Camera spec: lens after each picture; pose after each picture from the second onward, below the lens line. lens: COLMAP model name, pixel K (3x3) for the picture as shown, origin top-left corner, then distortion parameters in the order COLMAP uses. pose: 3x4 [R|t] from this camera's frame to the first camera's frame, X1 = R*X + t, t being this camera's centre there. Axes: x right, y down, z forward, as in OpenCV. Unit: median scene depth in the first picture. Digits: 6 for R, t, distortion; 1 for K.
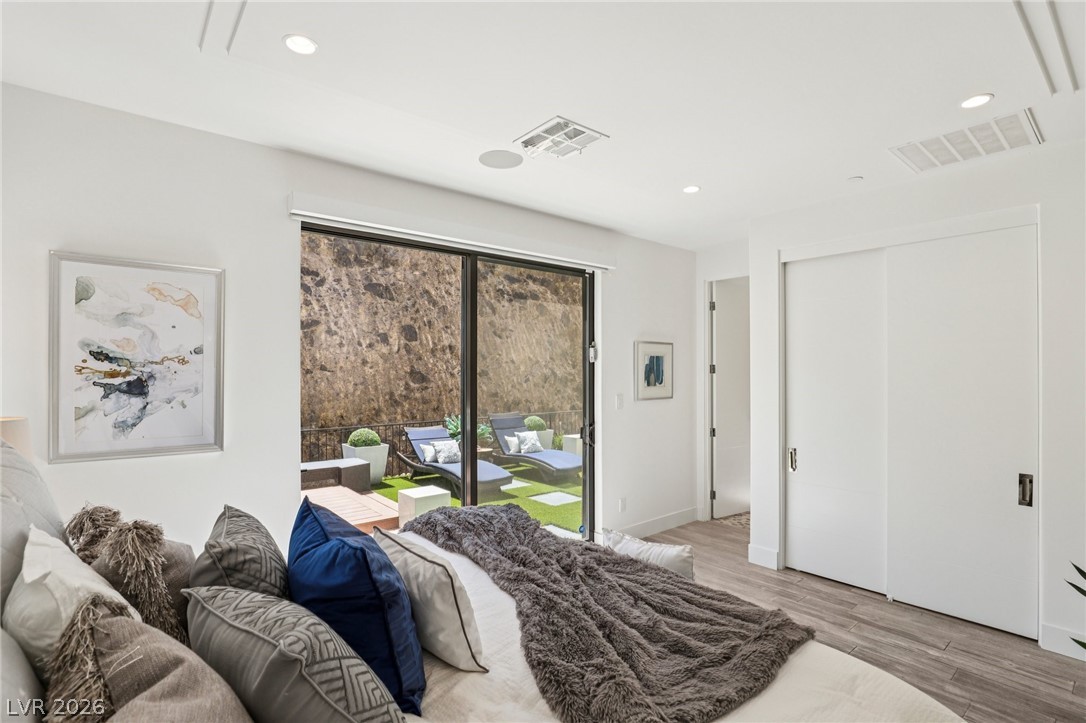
lens RADIAL K [[513.9, 0, 538.5], [0, 513.9, 362.0], [0, 0, 1]] dist [-0.022885, 0.000044]
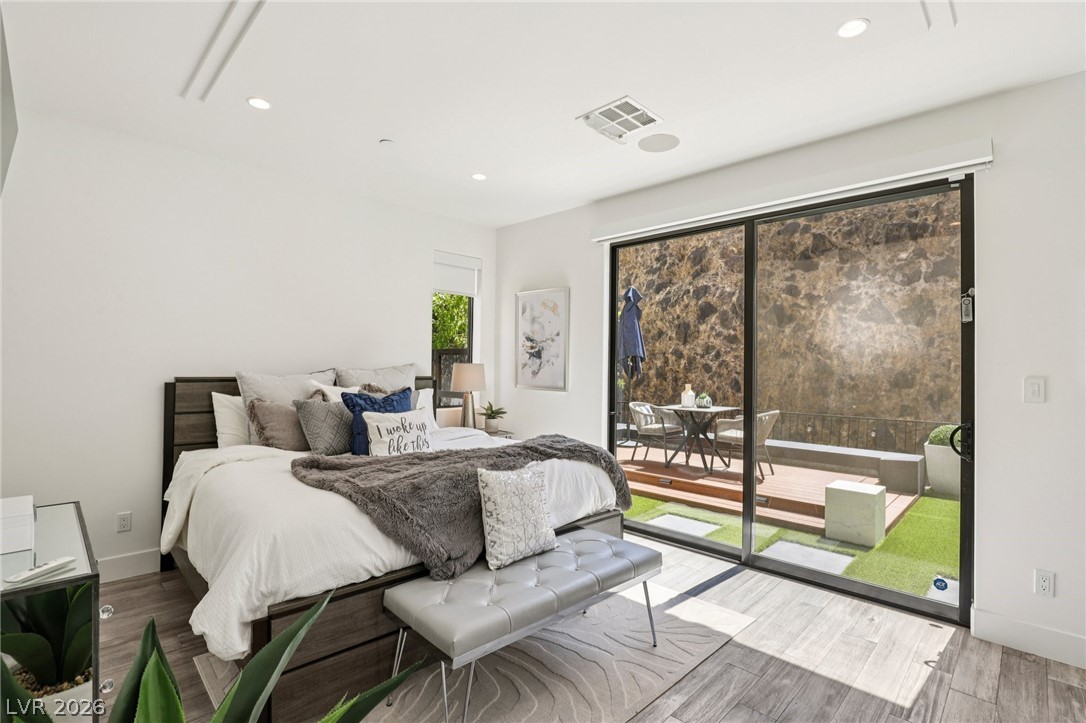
lens RADIAL K [[513.9, 0, 538.5], [0, 513.9, 362.0], [0, 0, 1]] dist [-0.022885, 0.000044]
pose [[0.098714, -0.005223, -0.995102, 1.176859], [0.002692, 0.999984, -0.004981, 0.088073], [0.995112, -0.002187, 0.098726, 0.772751]]
